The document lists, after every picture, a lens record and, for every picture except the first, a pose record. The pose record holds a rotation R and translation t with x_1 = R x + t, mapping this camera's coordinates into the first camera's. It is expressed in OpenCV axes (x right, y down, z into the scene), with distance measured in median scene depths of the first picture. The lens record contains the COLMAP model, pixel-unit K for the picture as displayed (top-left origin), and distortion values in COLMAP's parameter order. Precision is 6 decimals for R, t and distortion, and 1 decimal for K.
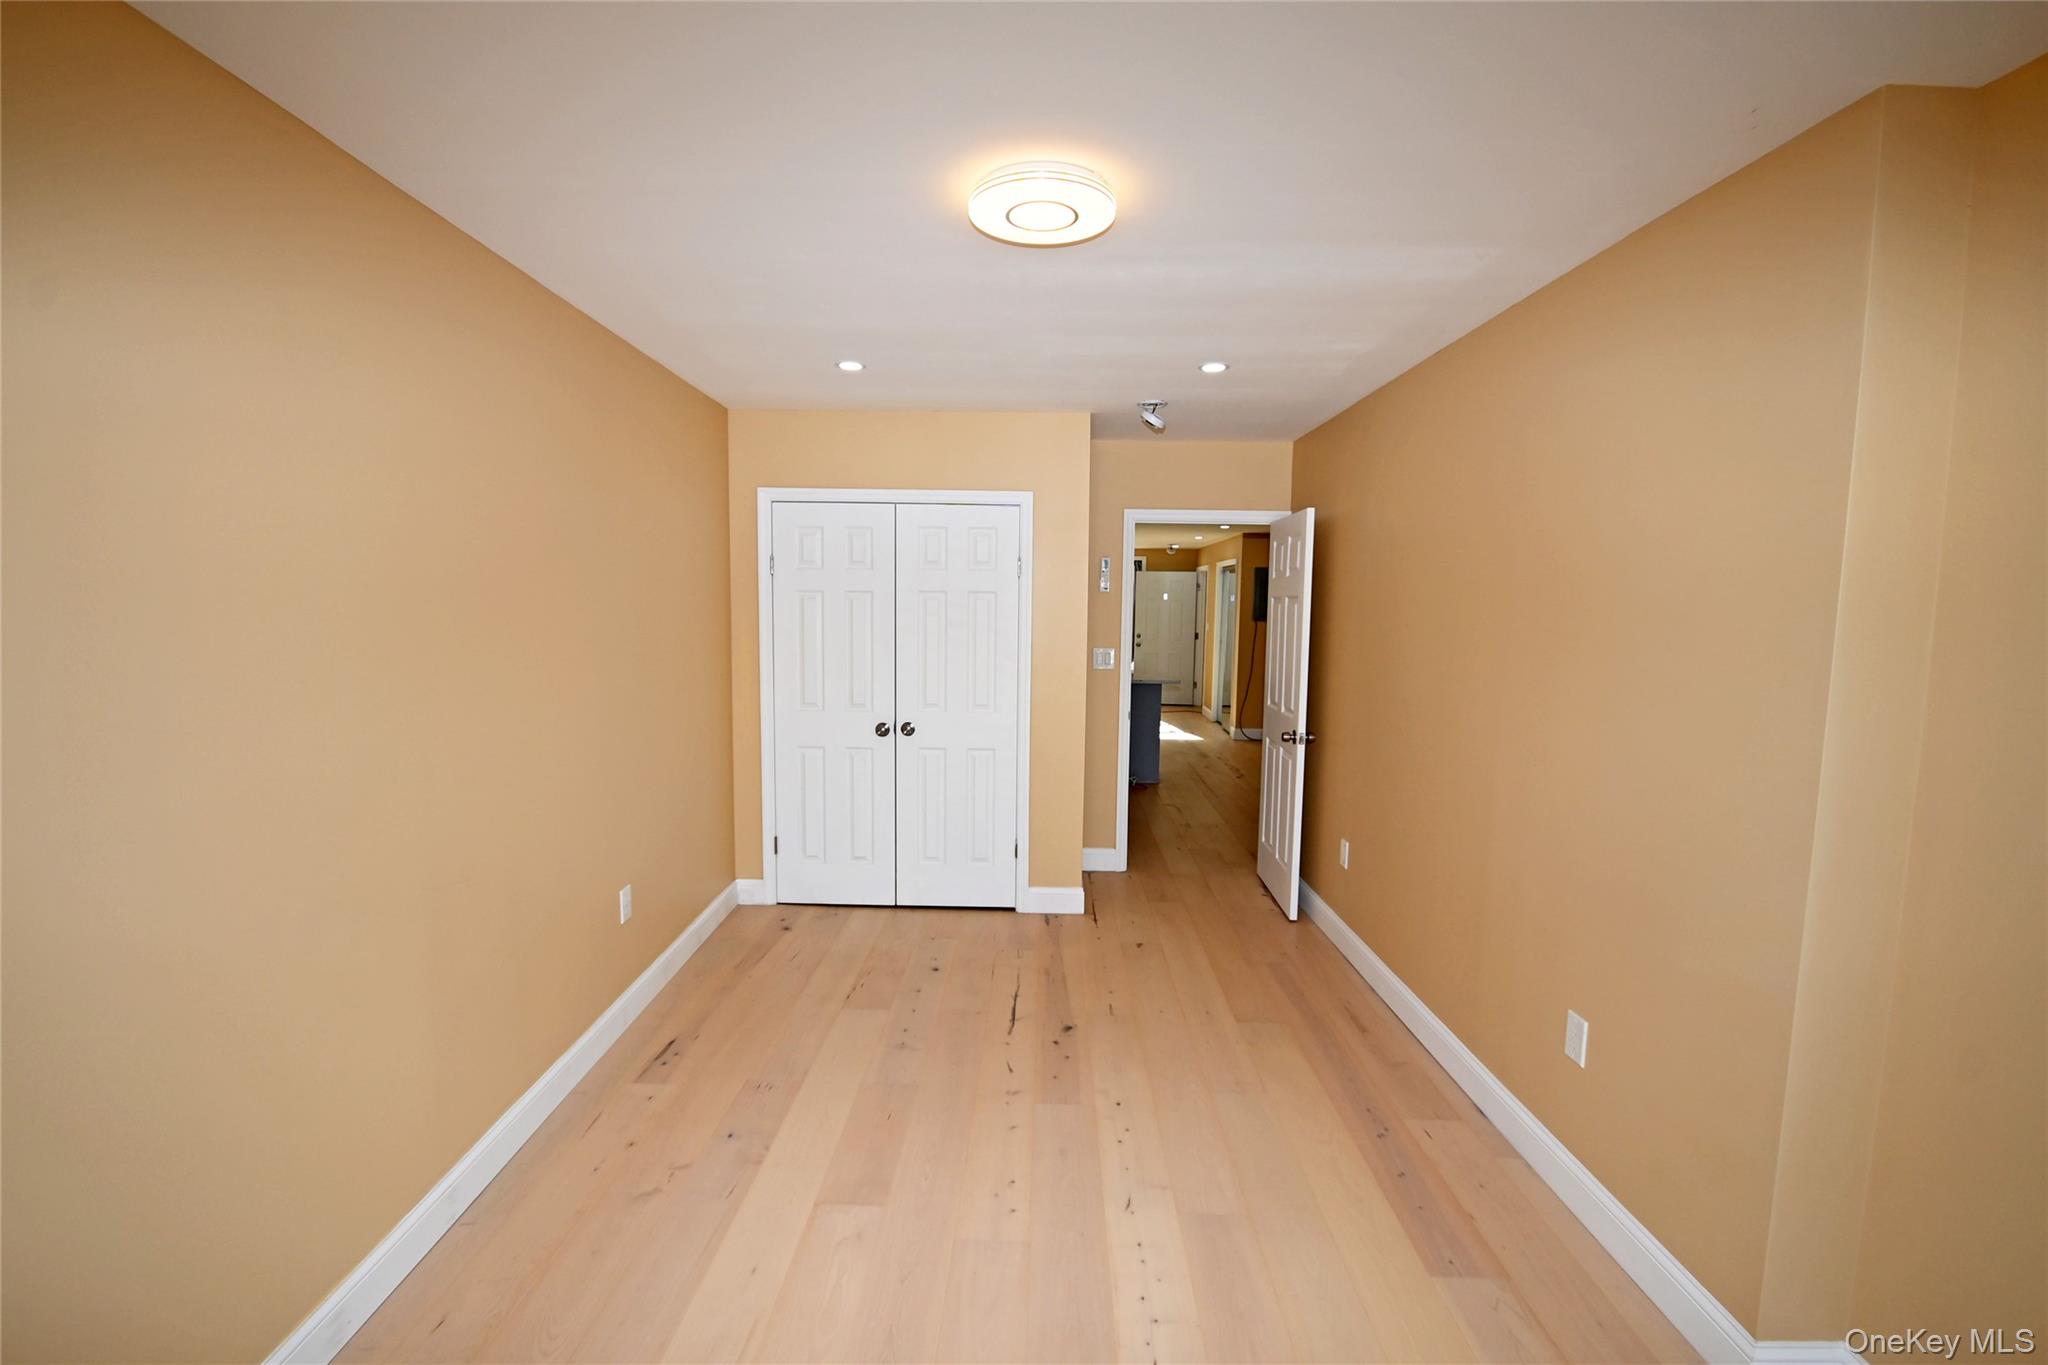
lens RADIAL K [[896.7, 0, 1019.2], [0, 896.7, 698.6], [0, 0, 1]] dist [0.002243, -0.008062]
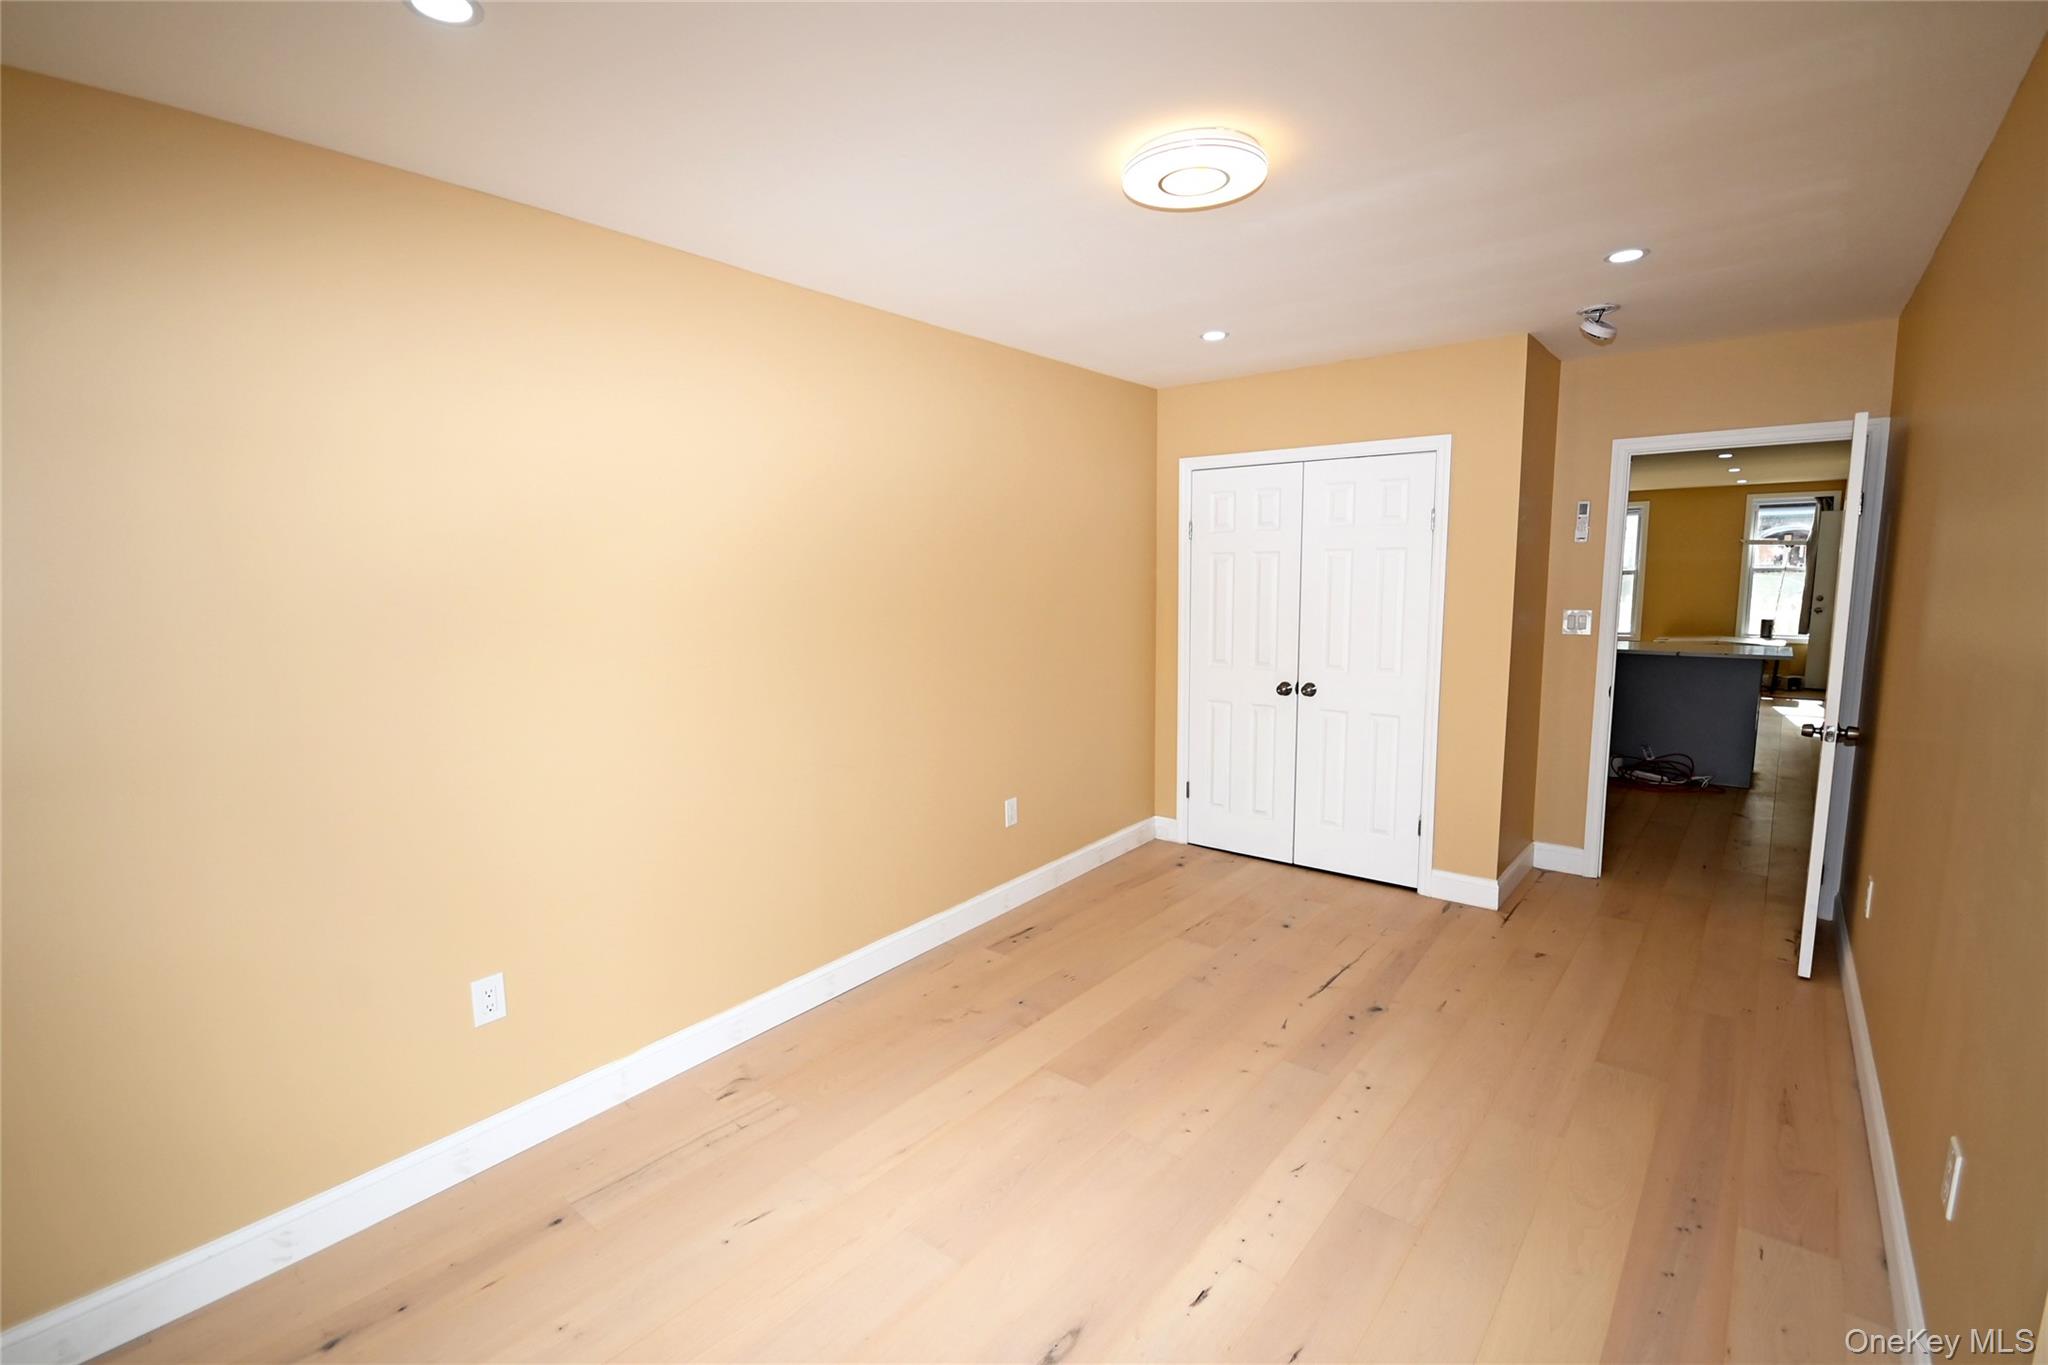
lens RADIAL K [[896.7, 0, 1016.2], [0, 896.7, 686.2], [0, 0, 1]] dist [0.002243, -0.008062]
pose [[0.785418, 0.054771, -0.616537, 0.238556], [-0.039481, 0.998482, 0.038406, 0.005202], [0.617705, -0.005823, 0.786388, 0.019663]]
